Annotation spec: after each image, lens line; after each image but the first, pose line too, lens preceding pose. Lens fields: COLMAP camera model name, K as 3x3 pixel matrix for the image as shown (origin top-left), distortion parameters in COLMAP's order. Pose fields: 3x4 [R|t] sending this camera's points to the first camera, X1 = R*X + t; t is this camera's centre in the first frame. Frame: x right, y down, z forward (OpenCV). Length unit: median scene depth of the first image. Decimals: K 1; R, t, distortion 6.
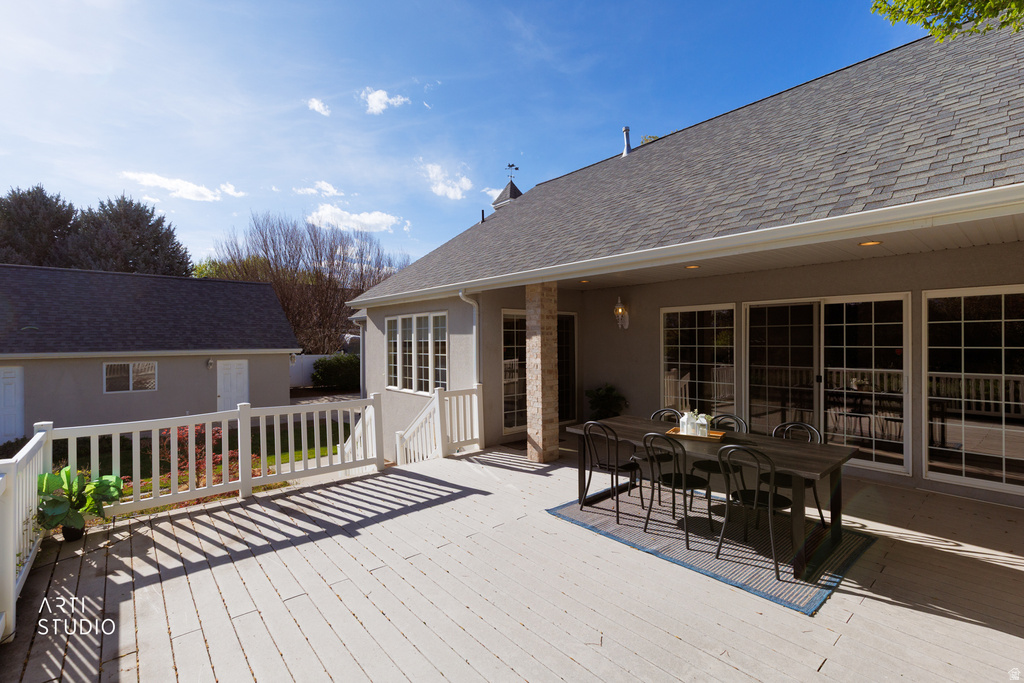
lens RADIAL K [[456.2, 0, 512.0], [0, 456.2, 341.5], [0, 0, 1]] dist [-0.016233, -0.000272]
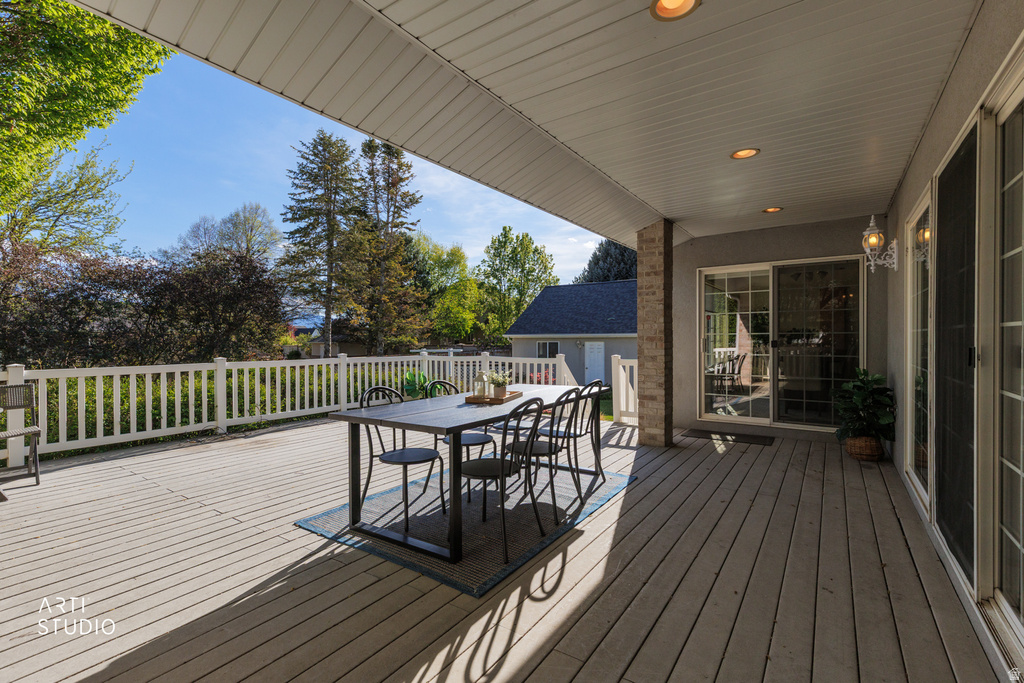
lens RADIAL K [[460.3, 0, 512.0], [0, 460.3, 341.5], [0, 0, 1]] dist [0.011871, -0.000517]
pose [[0.270622, 0.008586, -0.962647, 0.801412], [0.002355, 0.999951, 0.009581, 0.059910], [0.962683, -0.004859, 0.270589, 0.507453]]
